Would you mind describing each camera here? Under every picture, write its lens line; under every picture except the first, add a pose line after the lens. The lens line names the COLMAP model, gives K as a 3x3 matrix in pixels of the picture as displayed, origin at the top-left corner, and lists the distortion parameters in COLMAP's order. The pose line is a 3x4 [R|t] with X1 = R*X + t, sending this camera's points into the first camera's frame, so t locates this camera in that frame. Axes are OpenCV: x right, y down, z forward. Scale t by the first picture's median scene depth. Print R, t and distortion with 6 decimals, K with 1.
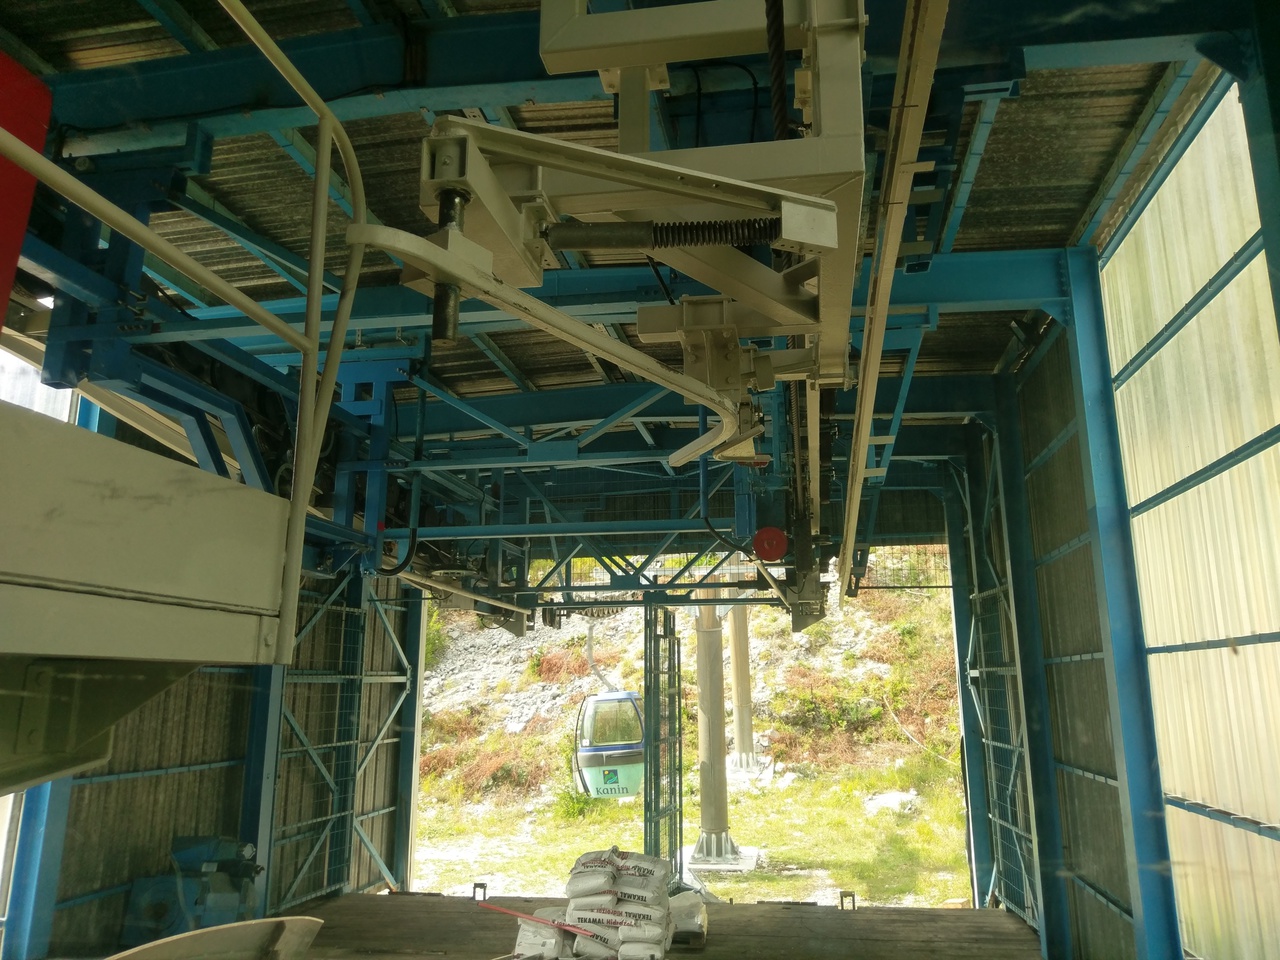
lens RADIAL K [[1015.6, 0, 653.3], [0, 1015.6, 442.8], [0, 0, 1]] dist [0.078990, -0.114842]
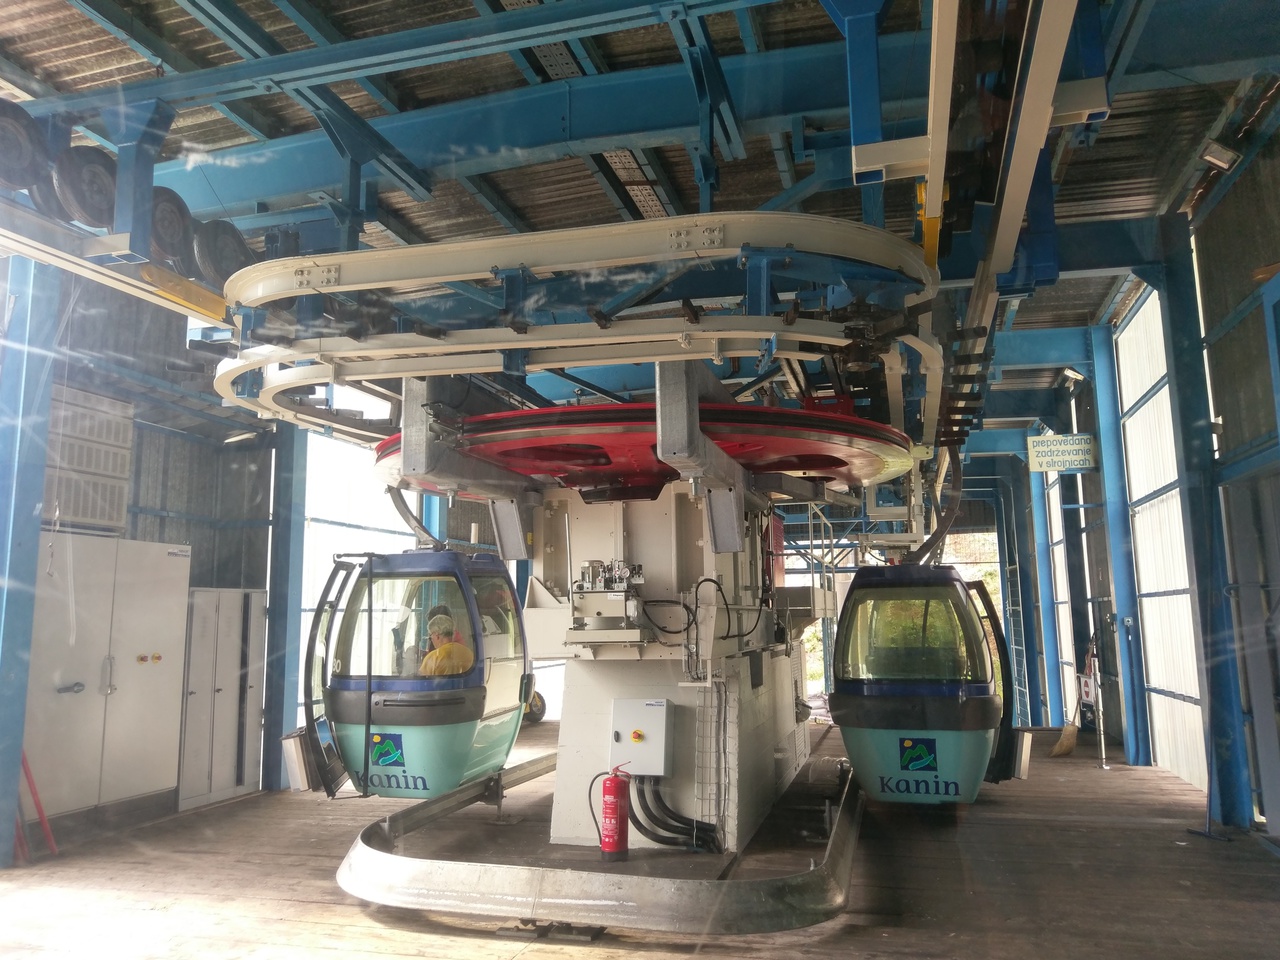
lens RADIAL K [[1014.0, 0, 640.0], [0, 1014.0, 480.0], [0, 0, 1]] dist [0.034659, -0.011019]
pose [[0.993973, -0.020518, -0.107691, -0.061943], [0.030619, 0.995195, 0.092998, -0.088006], [0.105265, -0.095735, 0.989825, -0.377311]]
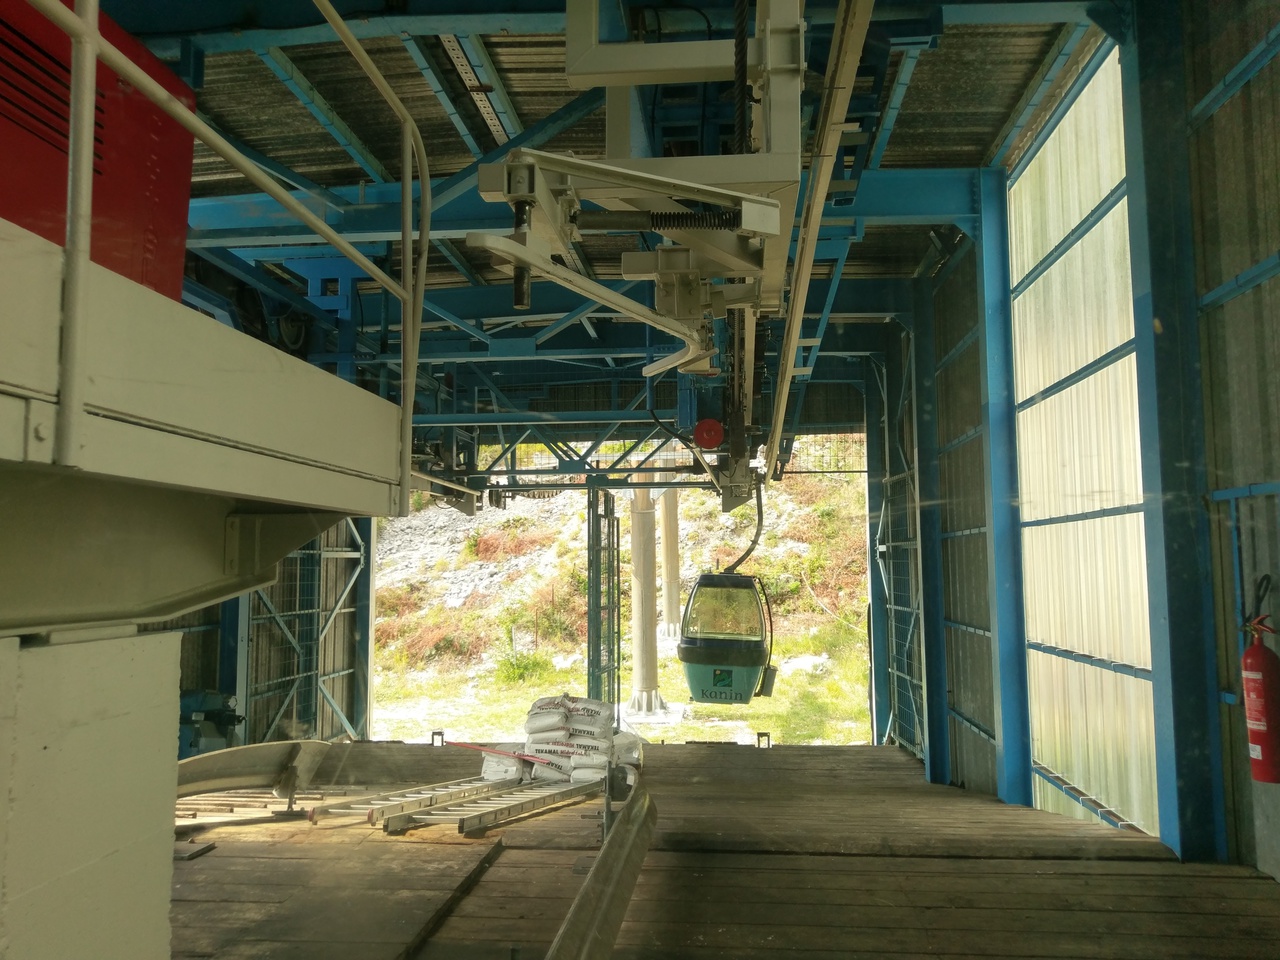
lens RADIAL K [[1014.0, 0, 640.0], [0, 1014.0, 480.0], [0, 0, 1]] dist [0.034659, -0.011019]
pose [[0.998357, 0.004758, 0.057094, -0.017404], [-0.013167, 0.988924, 0.147839, -0.010590], [-0.055758, -0.148348, 0.987362, -0.080734]]
